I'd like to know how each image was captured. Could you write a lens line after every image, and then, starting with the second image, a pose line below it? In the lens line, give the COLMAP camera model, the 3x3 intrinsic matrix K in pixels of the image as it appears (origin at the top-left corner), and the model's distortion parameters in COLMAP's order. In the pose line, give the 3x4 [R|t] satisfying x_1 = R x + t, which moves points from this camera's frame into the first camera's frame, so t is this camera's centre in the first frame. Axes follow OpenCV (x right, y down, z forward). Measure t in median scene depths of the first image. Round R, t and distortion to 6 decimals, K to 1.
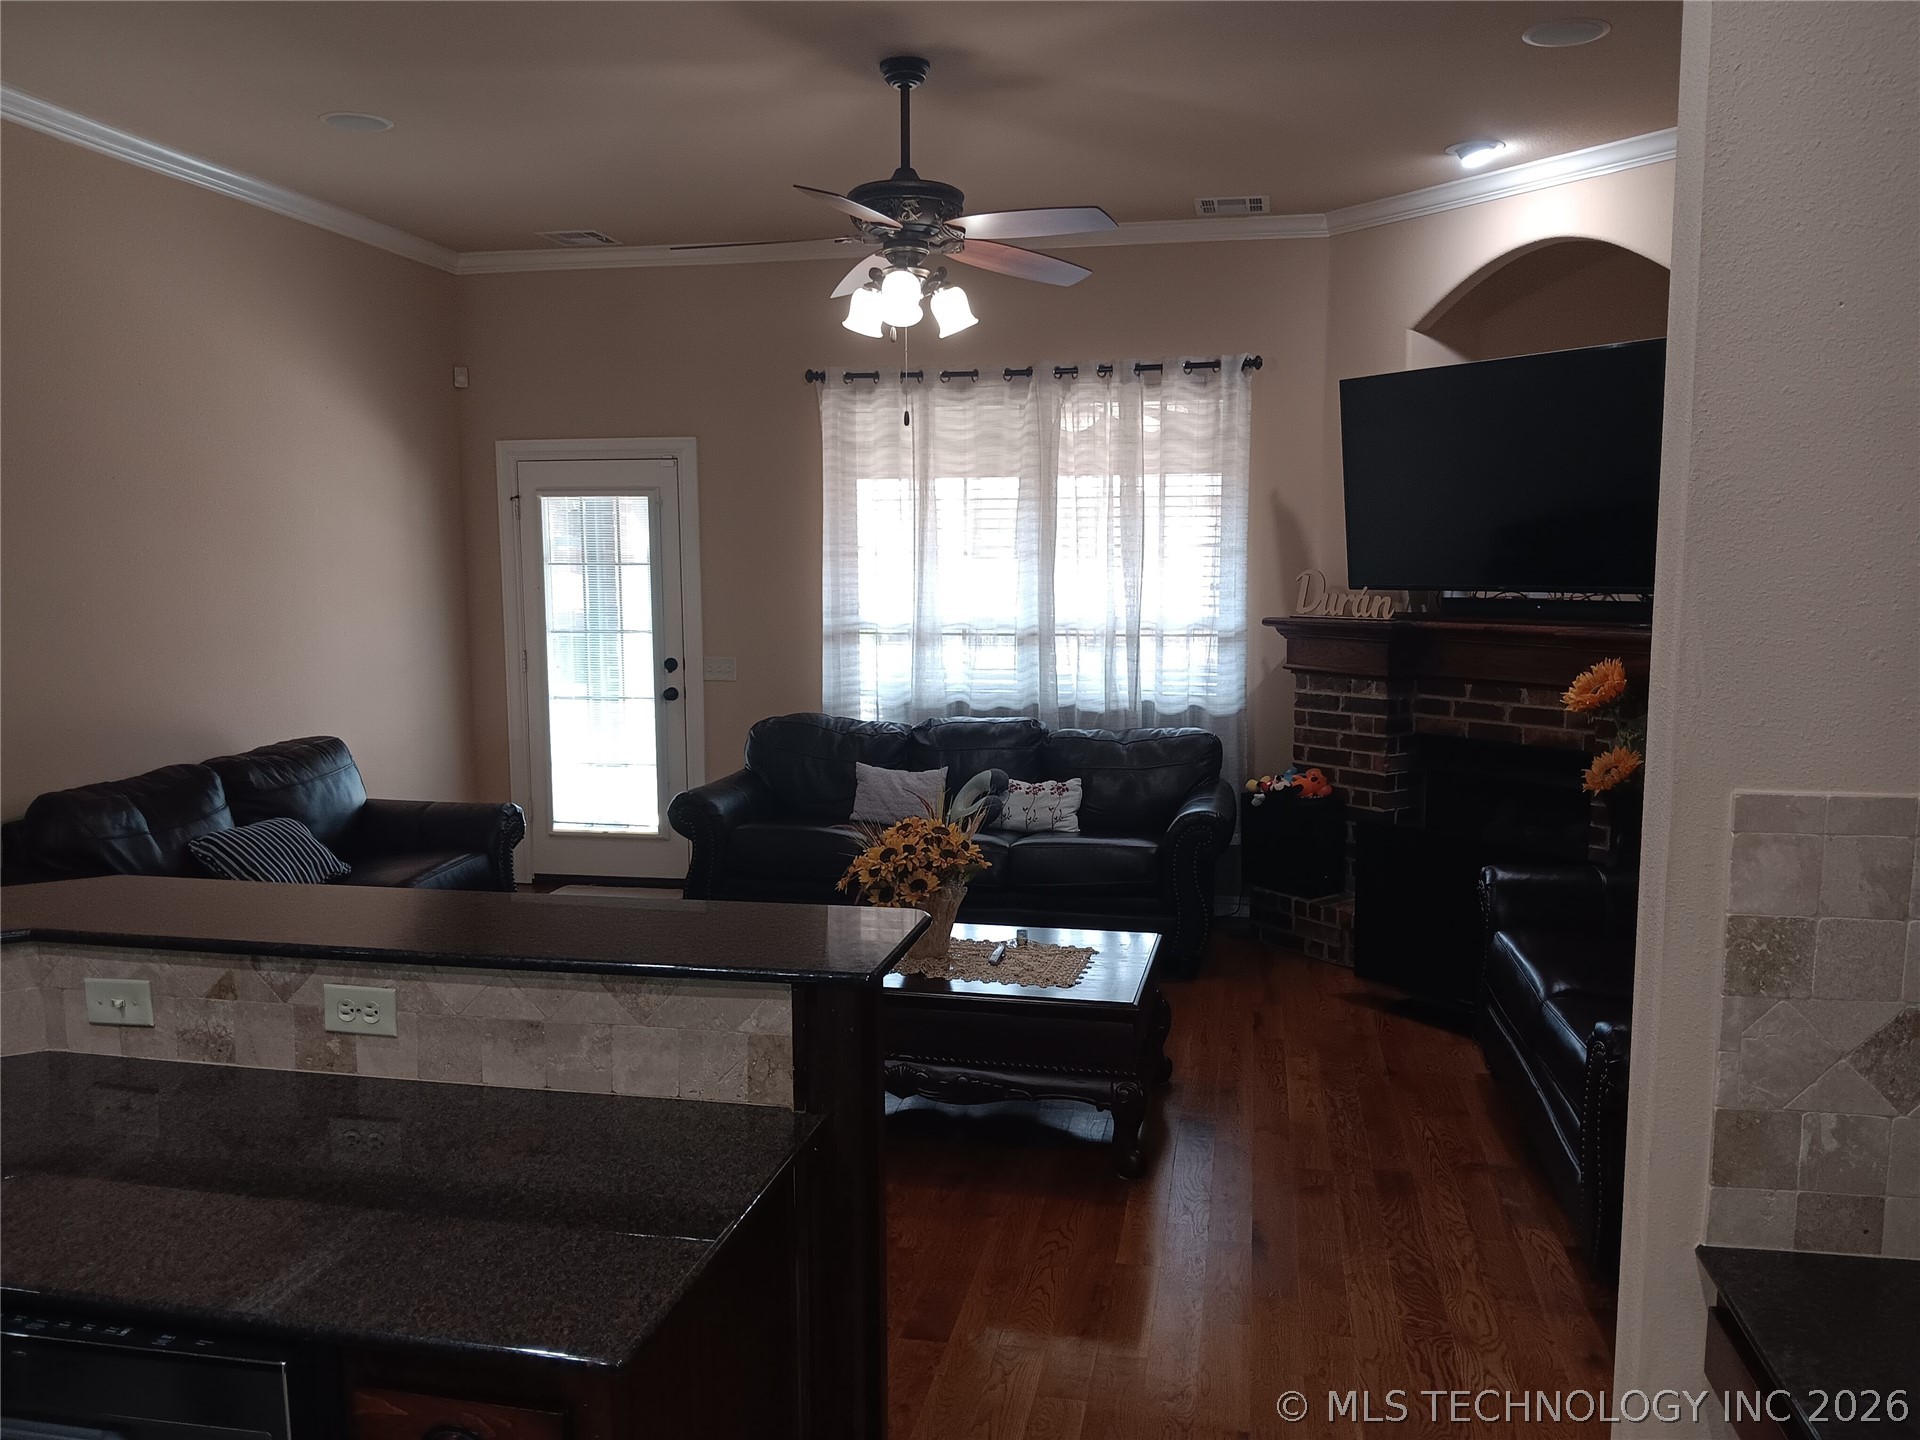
lens RADIAL K [[1474.0, 0, 964.5], [0, 1474.0, 722.3], [0, 0, 1]] dist [0.003478, -0.053571]
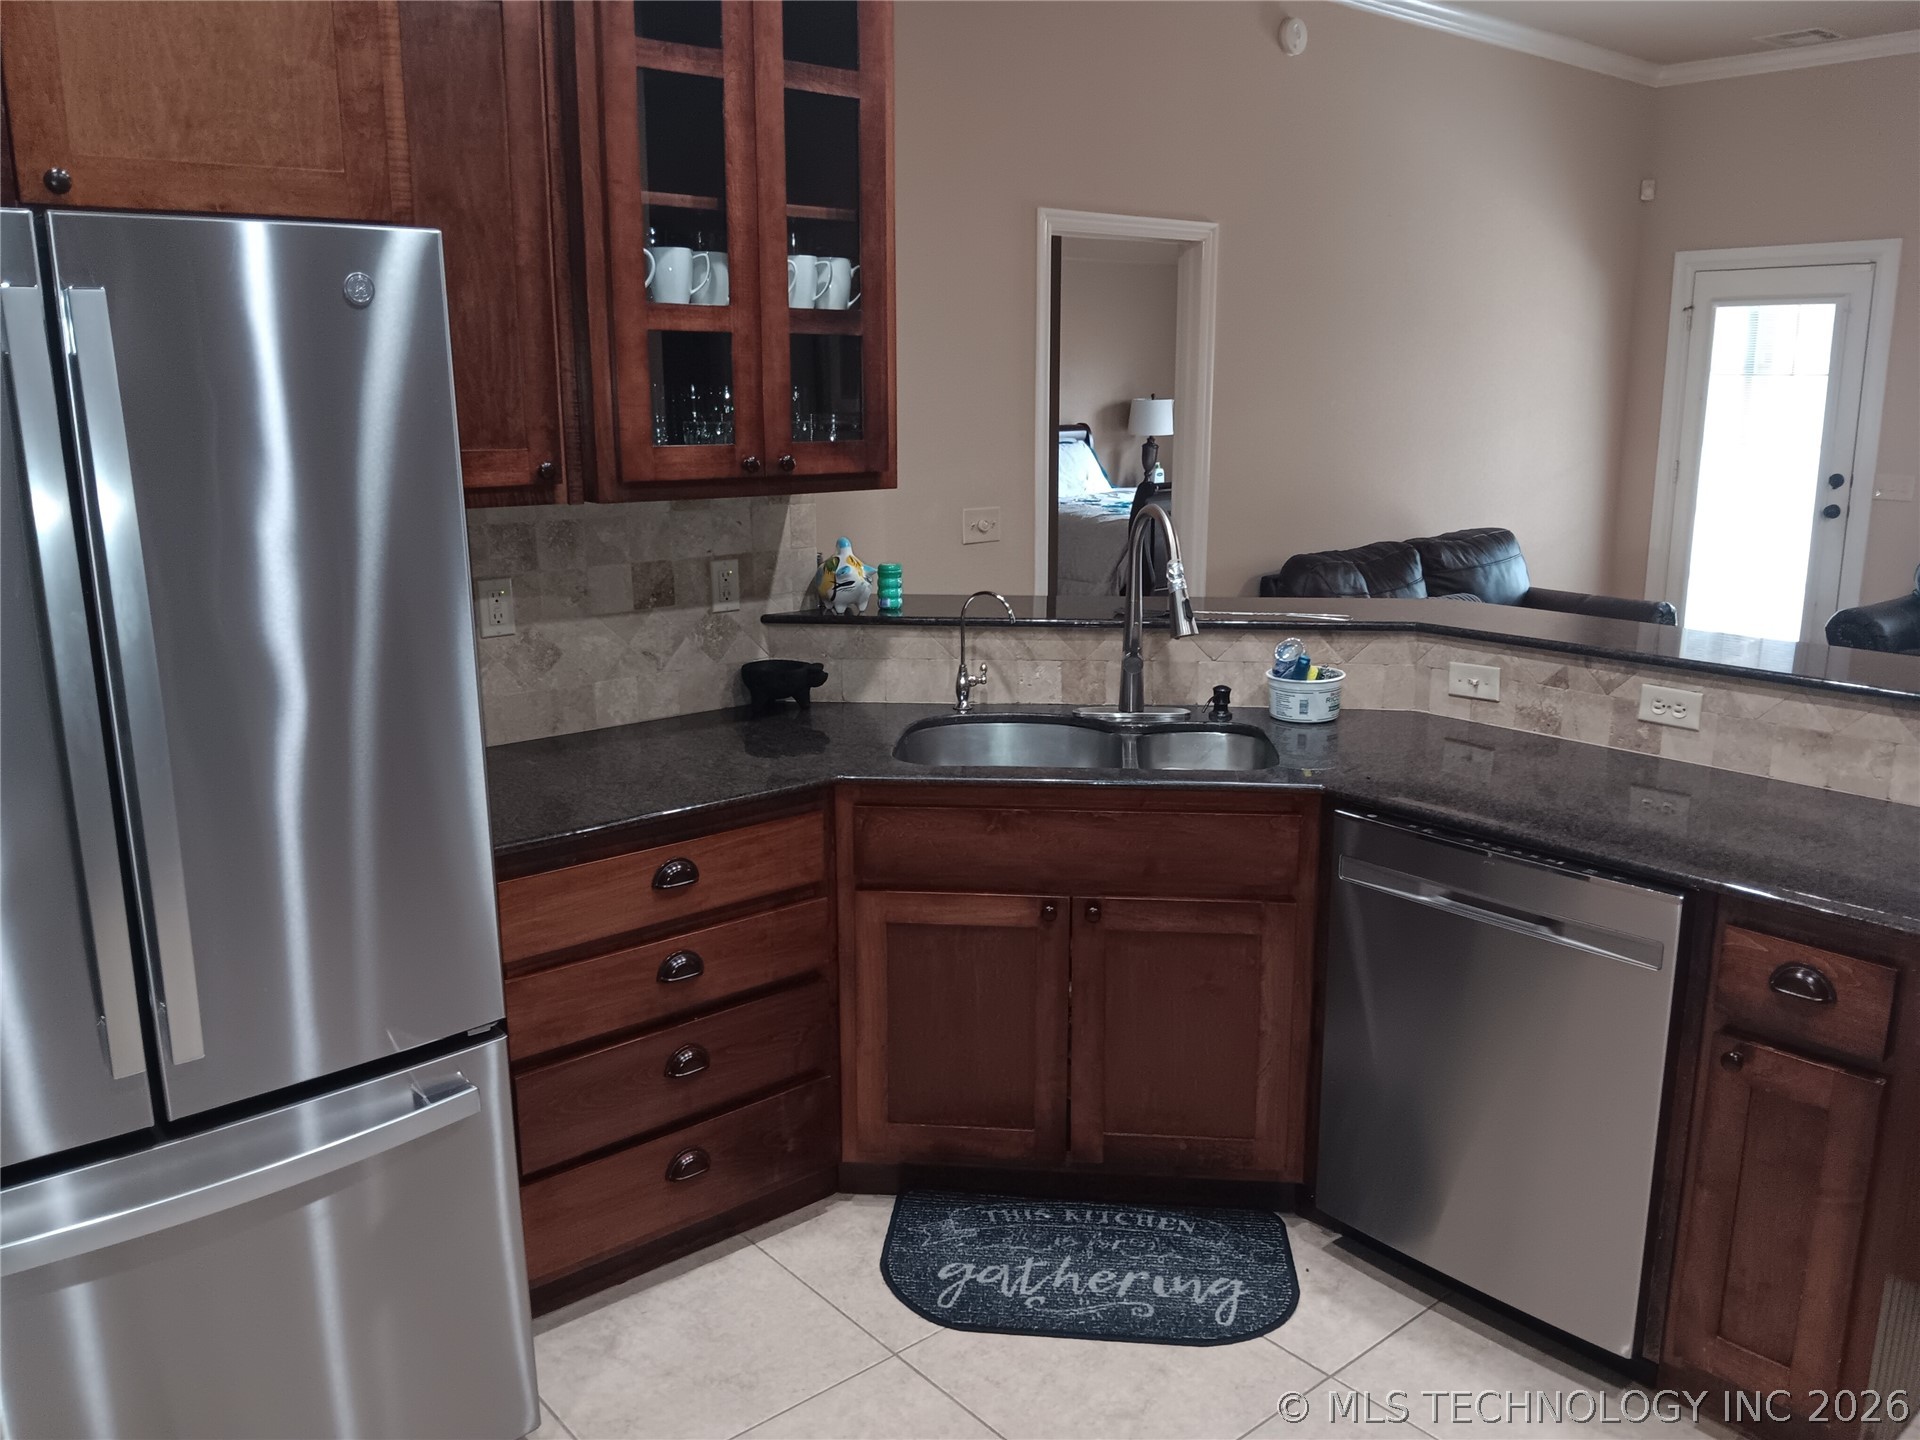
lens RADIAL K [[1474.0, 0, 964.5], [0, 1474.0, 722.3], [0, 0, 1]] dist [0.003478, -0.053571]
pose [[0.773497, 0.141529, -0.617796, -0.084222], [-0.067442, 0.987594, 0.141806, 0.063759], [0.630201, -0.068021, 0.773447, -0.376667]]
